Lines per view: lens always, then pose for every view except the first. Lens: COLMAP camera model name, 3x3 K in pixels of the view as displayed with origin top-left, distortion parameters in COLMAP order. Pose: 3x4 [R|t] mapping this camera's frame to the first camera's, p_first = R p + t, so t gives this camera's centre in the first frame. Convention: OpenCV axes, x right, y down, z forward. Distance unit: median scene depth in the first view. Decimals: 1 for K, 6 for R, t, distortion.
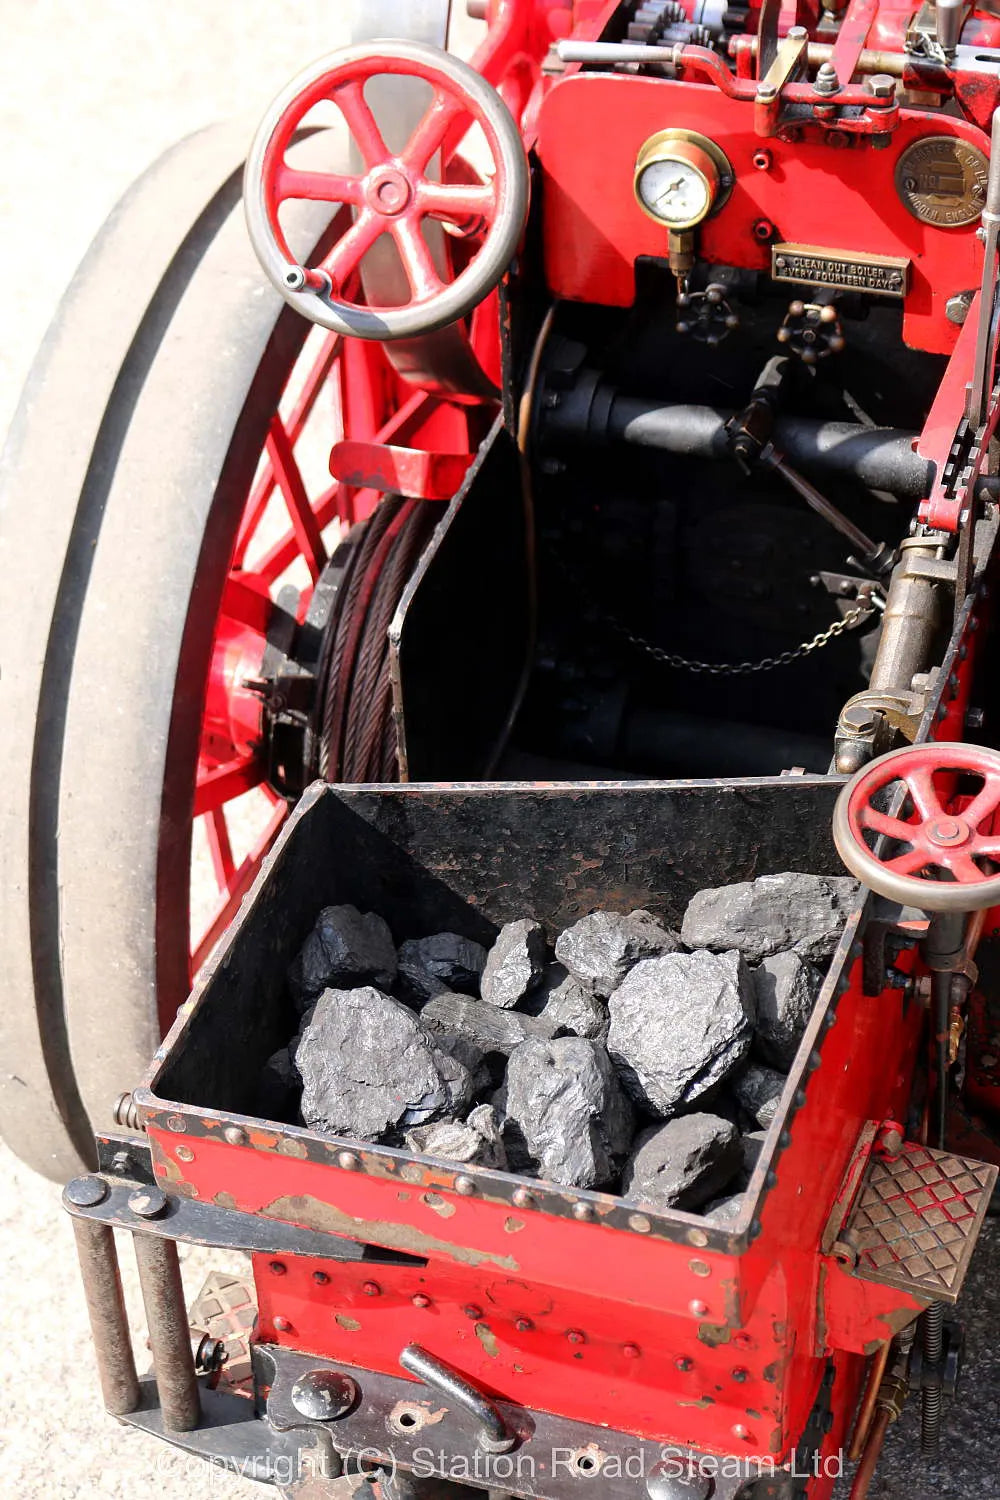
lens RADIAL K [[3569.9, 0, 500.0], [0, 3569.9, 750.0], [0, 0, 1]] dist [0.057810, 0.369208]
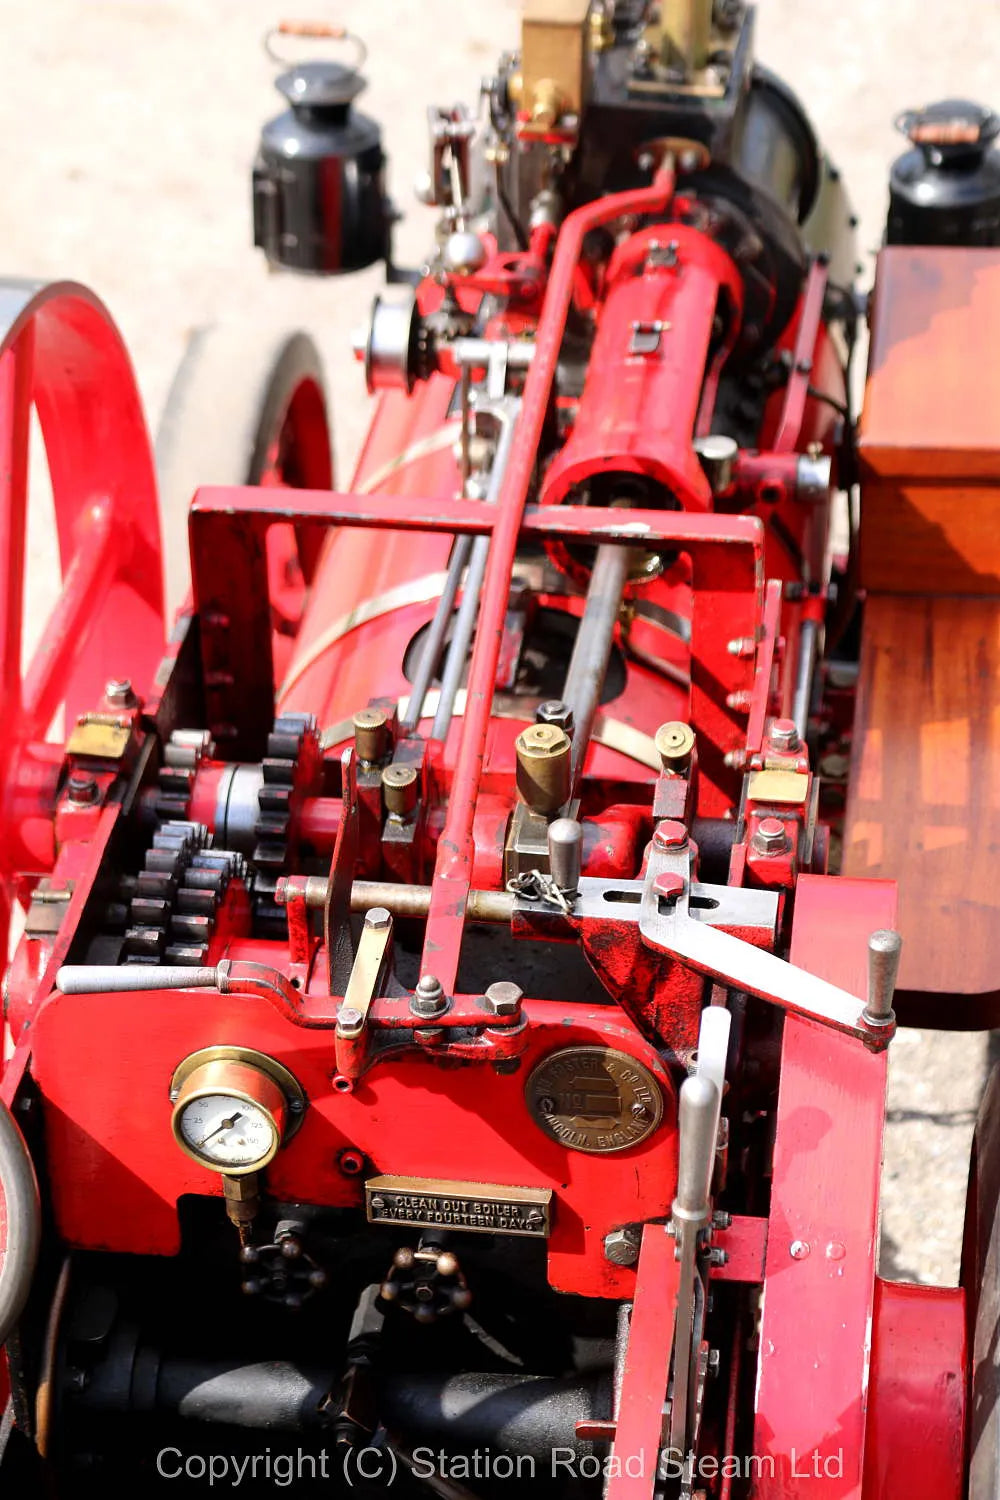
lens RADIAL K [[3569.9, 0, 500.0], [0, 3569.9, 750.0], [0, 0, 1]] dist [0.057810, 0.369208]
pose [[0.983528, -0.087309, 0.158270, -0.005770], [0.095960, 0.994234, -0.047855, -0.192010], [-0.153179, 0.062254, 0.986236, 0.259768]]
